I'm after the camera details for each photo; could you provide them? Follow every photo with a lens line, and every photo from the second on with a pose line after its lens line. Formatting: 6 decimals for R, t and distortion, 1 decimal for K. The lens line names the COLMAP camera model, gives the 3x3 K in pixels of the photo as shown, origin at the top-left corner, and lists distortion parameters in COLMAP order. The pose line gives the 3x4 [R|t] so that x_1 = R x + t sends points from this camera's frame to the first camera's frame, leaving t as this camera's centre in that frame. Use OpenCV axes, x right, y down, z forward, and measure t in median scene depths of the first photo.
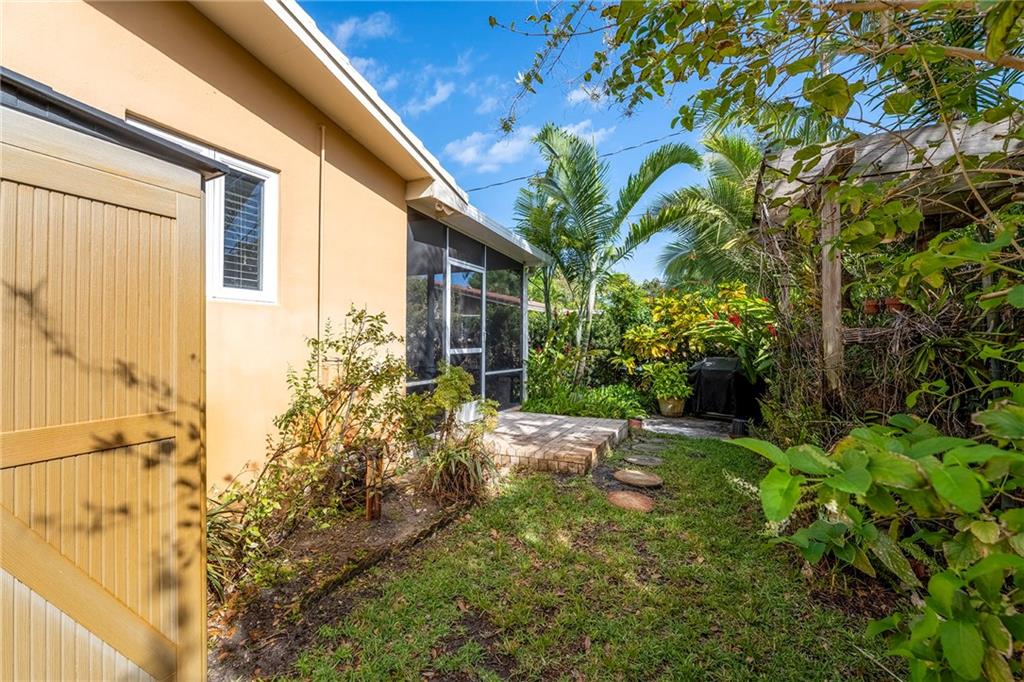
lens RADIAL K [[441.1, 0, 505.0], [0, 441.1, 338.3], [0, 0, 1]] dist [-0.014448, 0.000079]
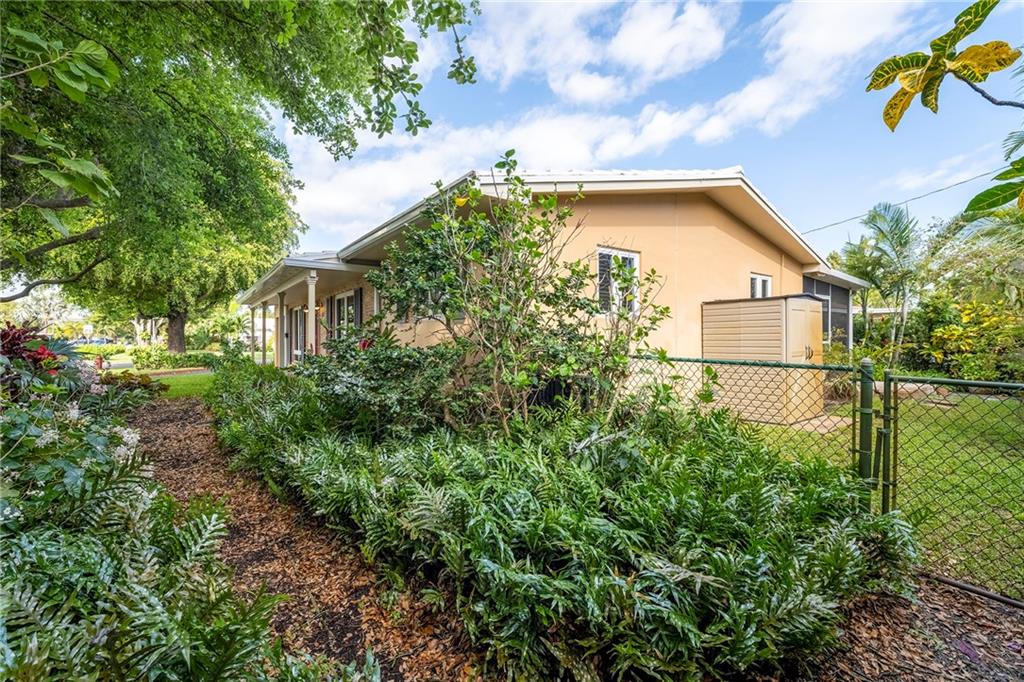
lens RADIAL K [[441.1, 0, 505.0], [0, 441.1, 338.3], [0, 0, 1]] dist [-0.014448, 0.000079]
pose [[0.872466, 0.002511, -0.488668, -0.215929], [0.000920, 0.999977, 0.006781, -0.001489], [0.488673, -0.006366, 0.872444, -0.782608]]
